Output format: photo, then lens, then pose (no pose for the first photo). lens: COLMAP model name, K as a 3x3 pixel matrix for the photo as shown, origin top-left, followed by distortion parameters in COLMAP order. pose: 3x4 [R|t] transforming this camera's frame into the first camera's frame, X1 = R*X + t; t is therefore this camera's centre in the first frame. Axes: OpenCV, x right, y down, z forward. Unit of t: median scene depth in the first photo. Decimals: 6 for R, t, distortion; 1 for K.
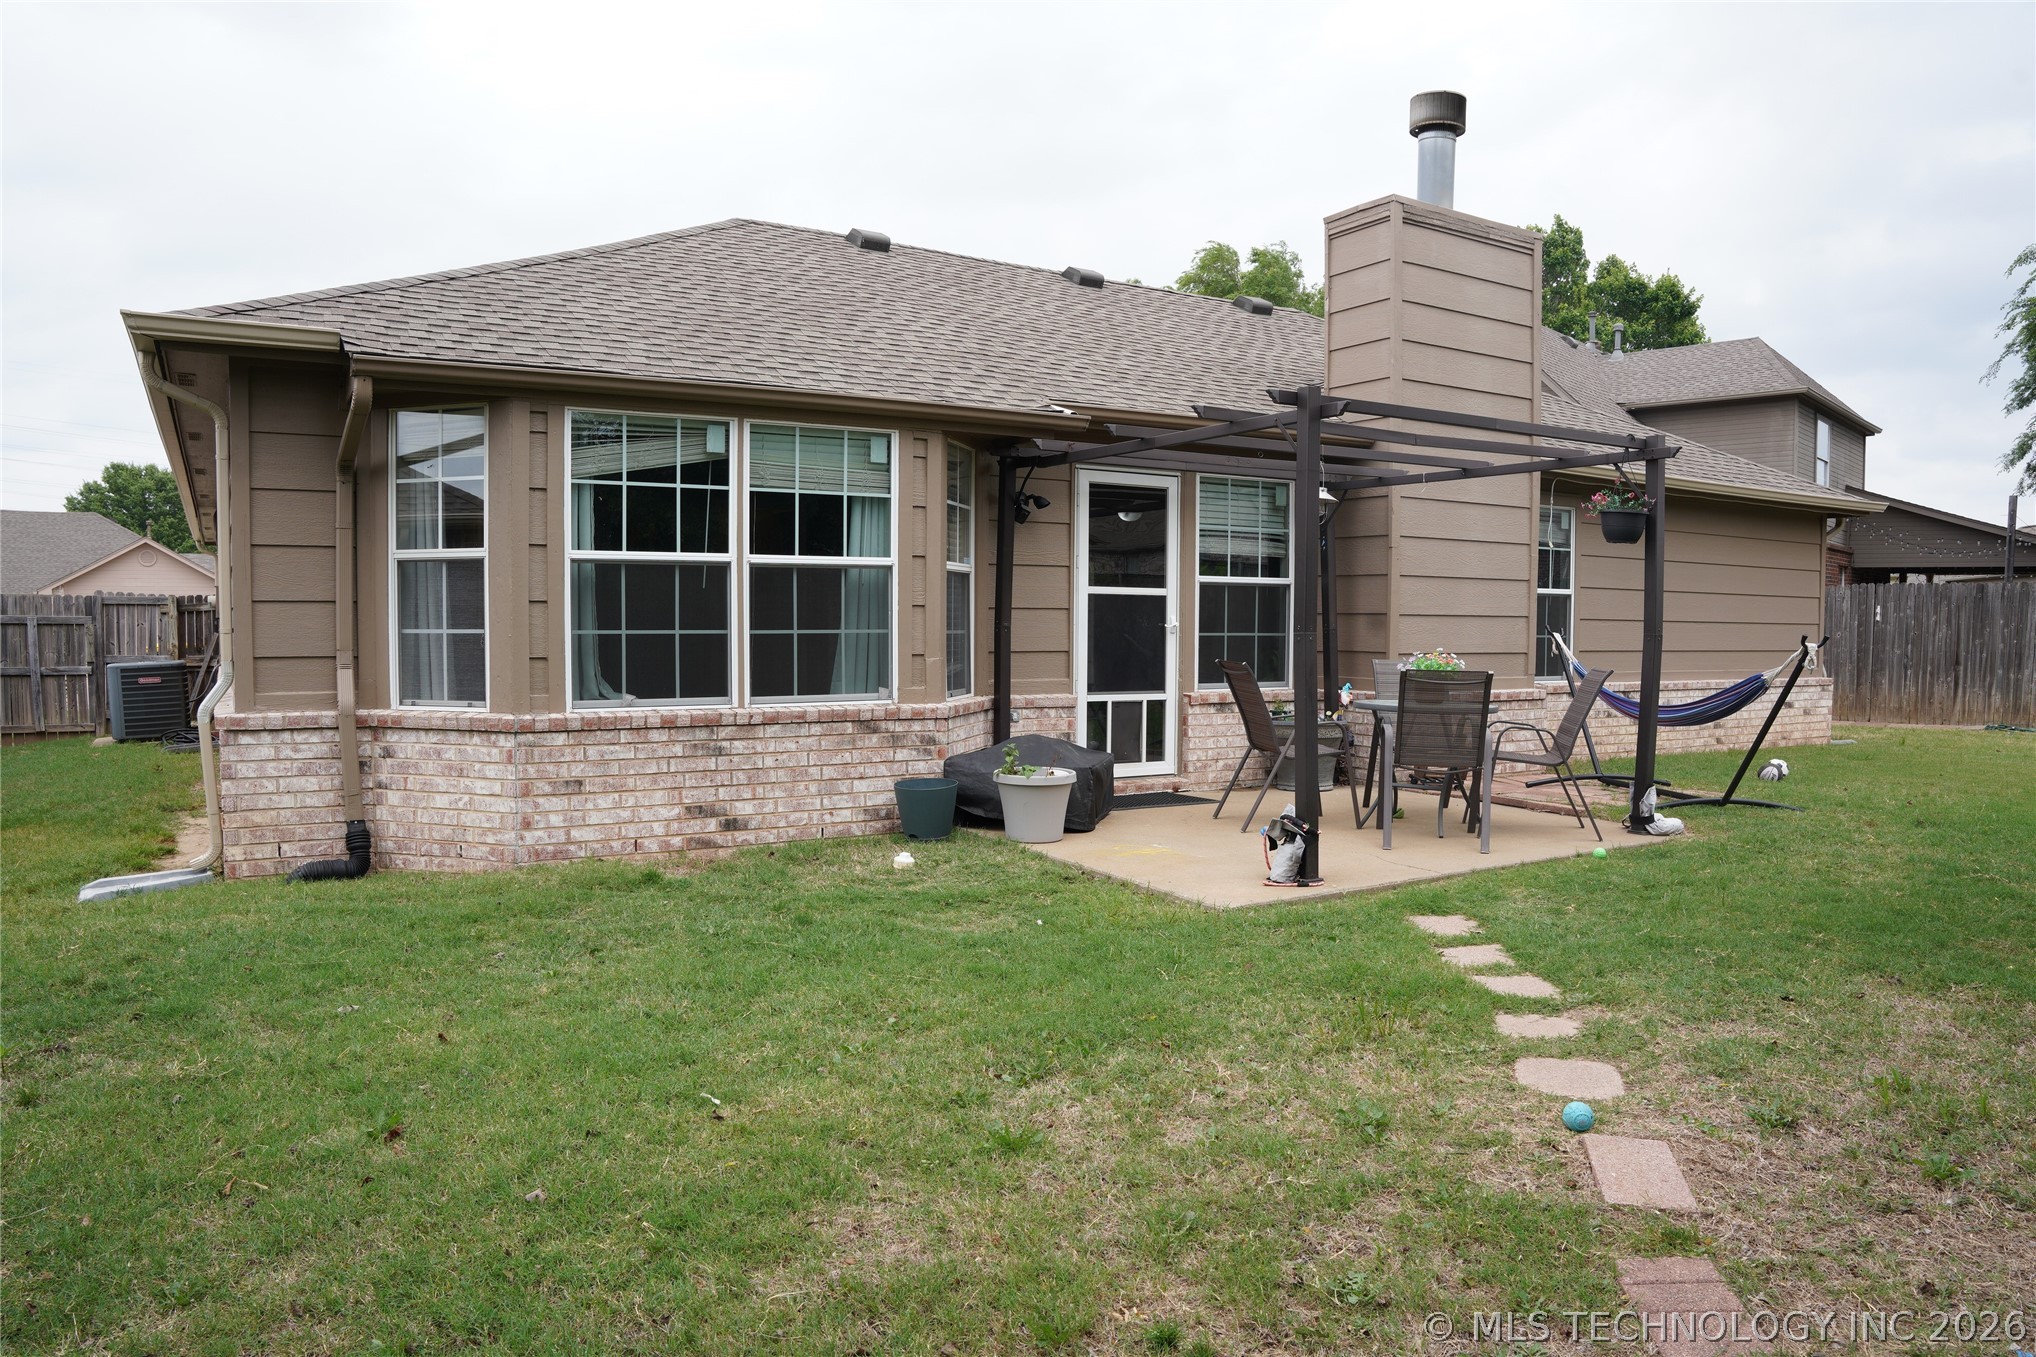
lens RADIAL K [[1356.0, 0, 1019.8], [0, 1356.0, 701.2], [0, 0, 1]] dist [-0.105514, -0.000757]
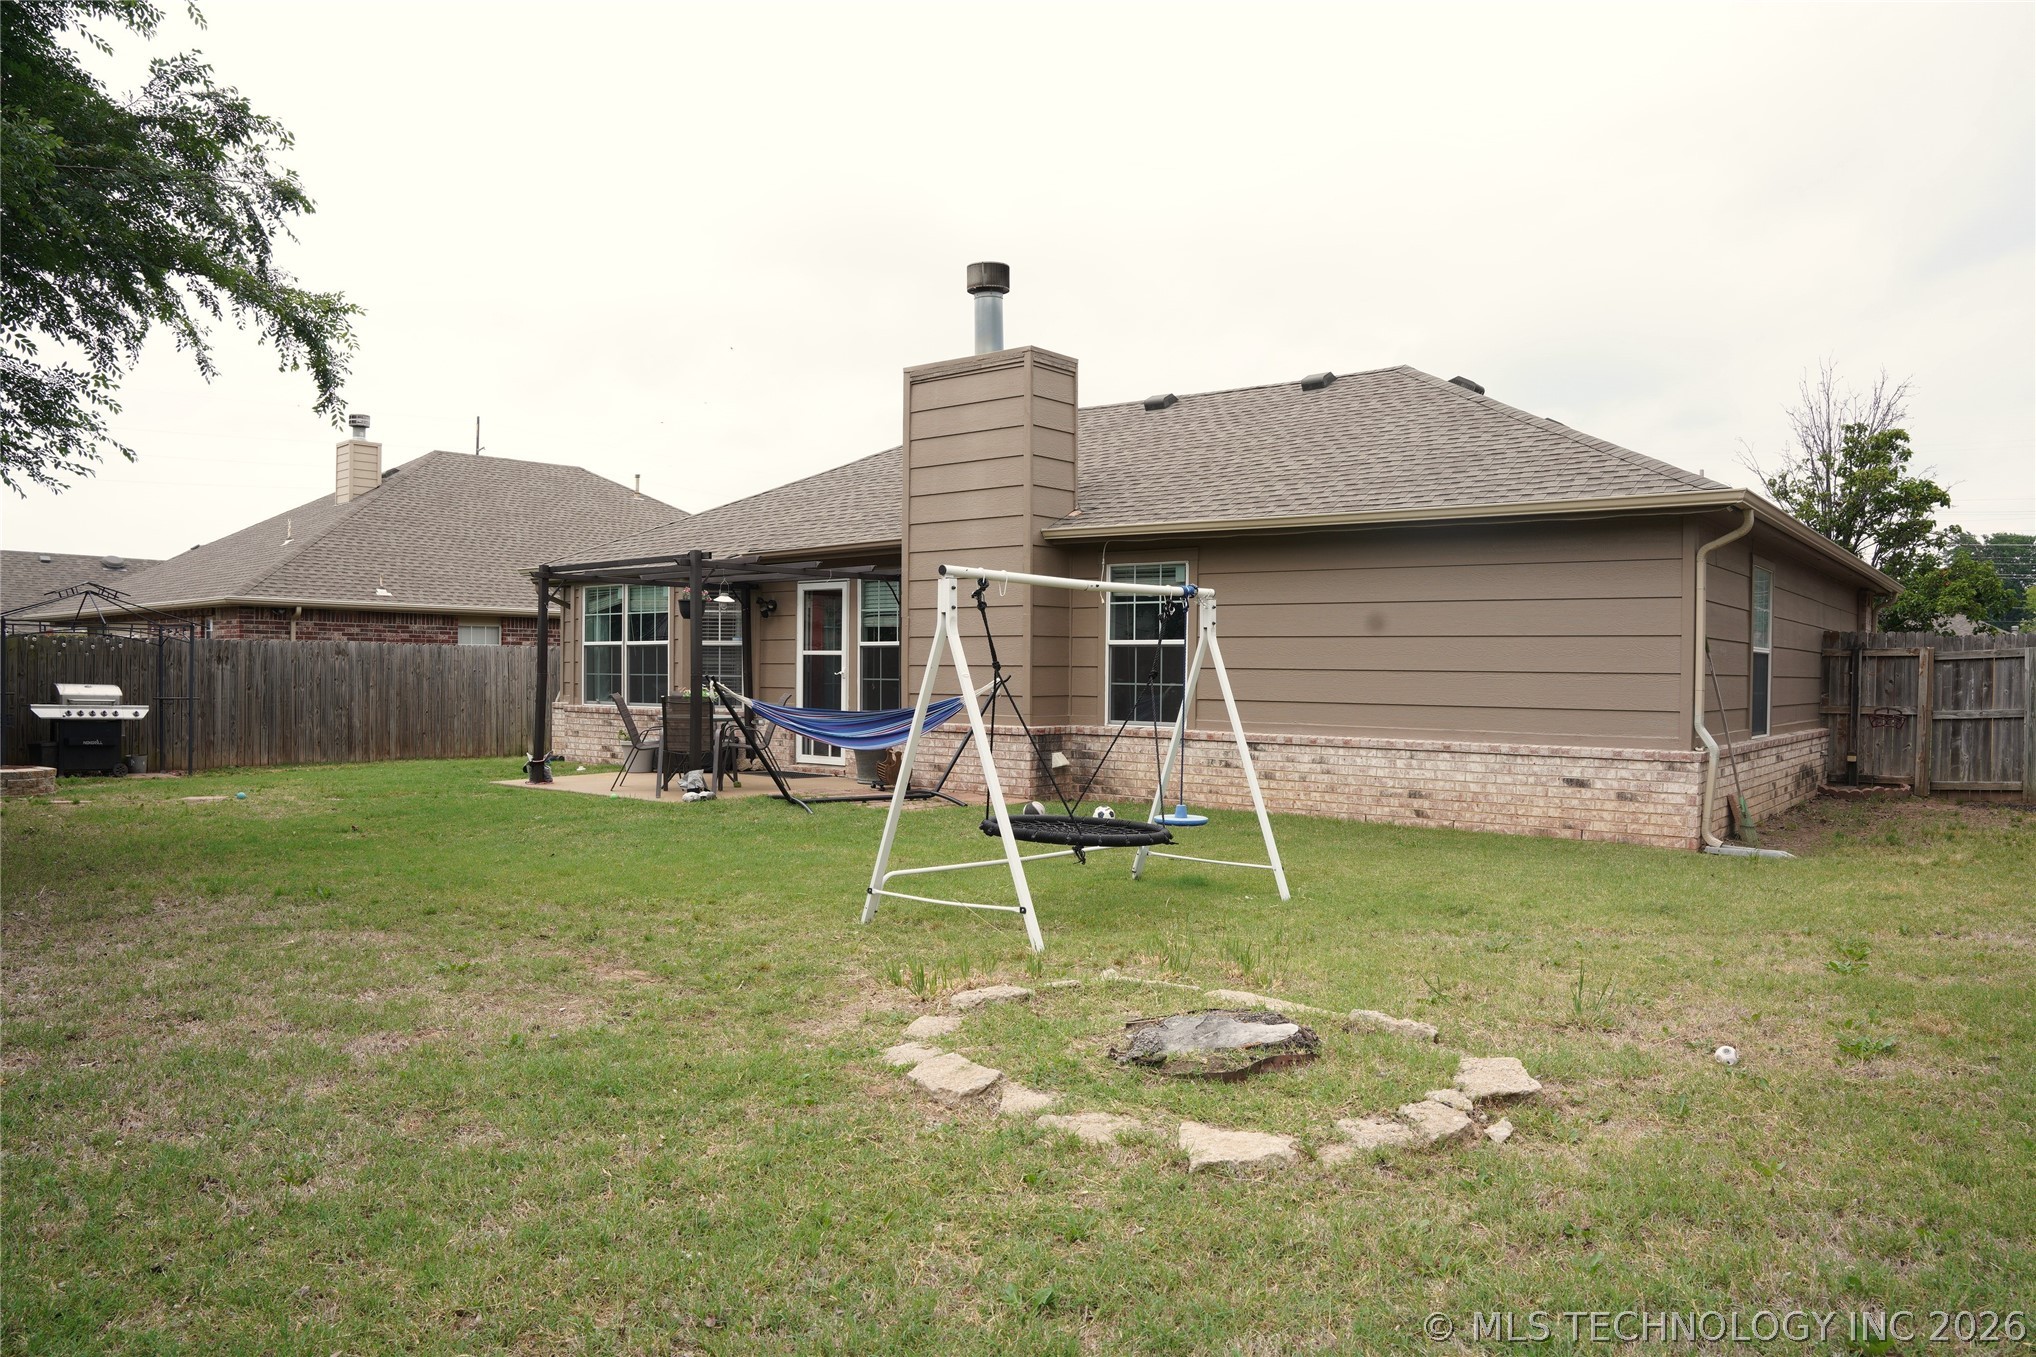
lens RADIAL K [[1383.7, 0, 1023.2], [0, 1383.7, 690.9], [0, 0, 1]] dist [-0.170308, 0.126472]
pose [[0.348634, 0.018685, -0.937073, 2.262143], [-0.055085, 0.998481, -0.000585, -0.059354], [0.935639, 0.051823, 0.349133, 0.816962]]
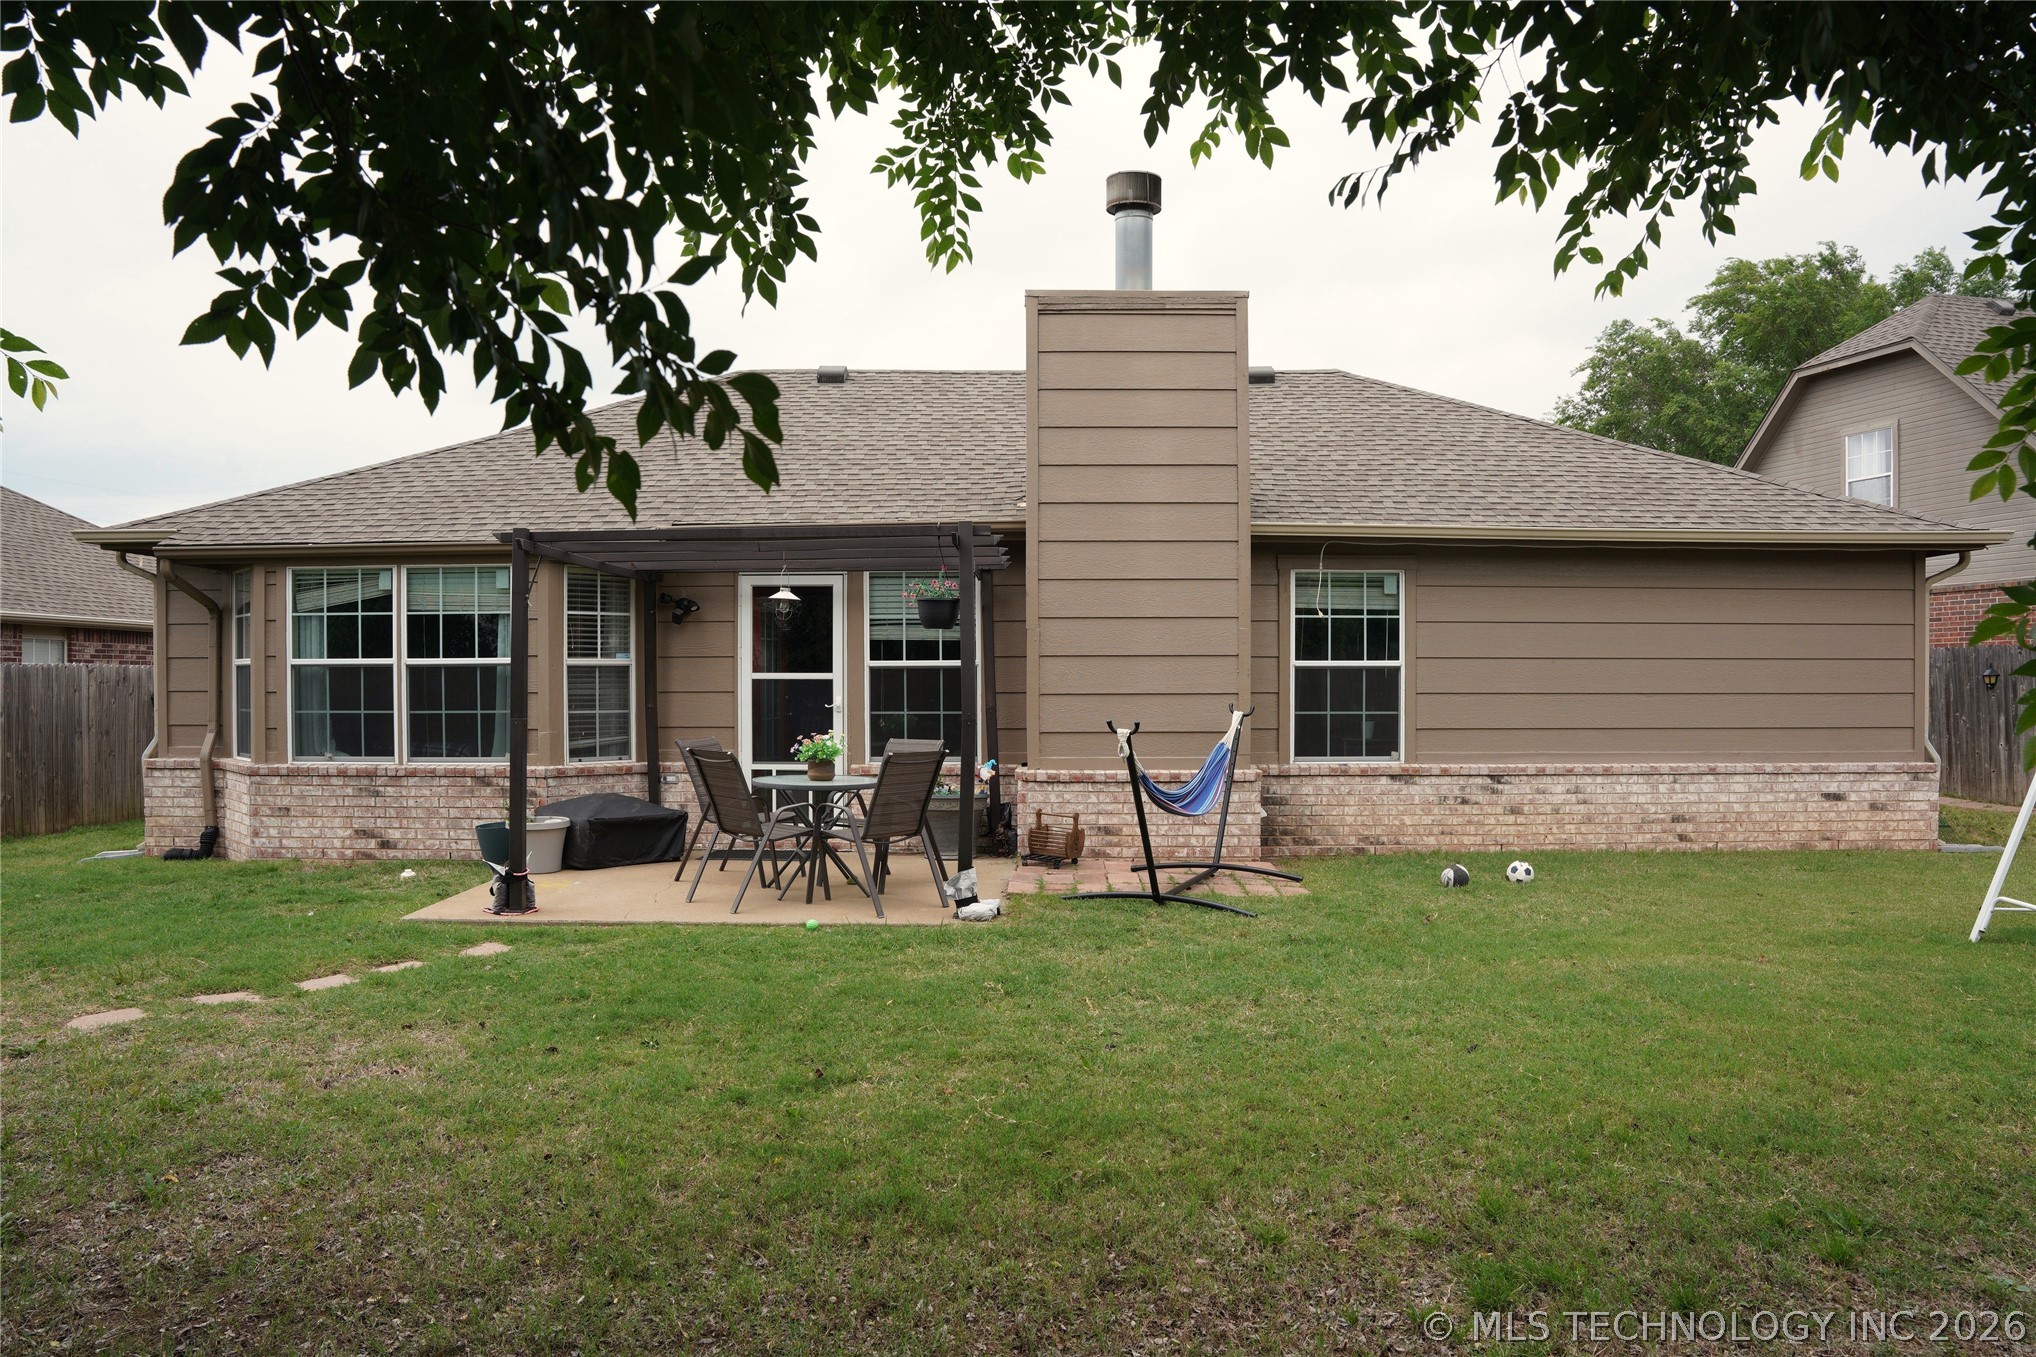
lens RADIAL K [[1383.7, 0, 1023.2], [0, 1383.7, 690.9], [0, 0, 1]] dist [-0.170308, 0.126472]
pose [[0.857136, -0.000445, -0.515090, 1.103625], [-0.024317, 0.998850, -0.041329, -0.030683], [0.514516, 0.047950, 0.856139, 0.109454]]
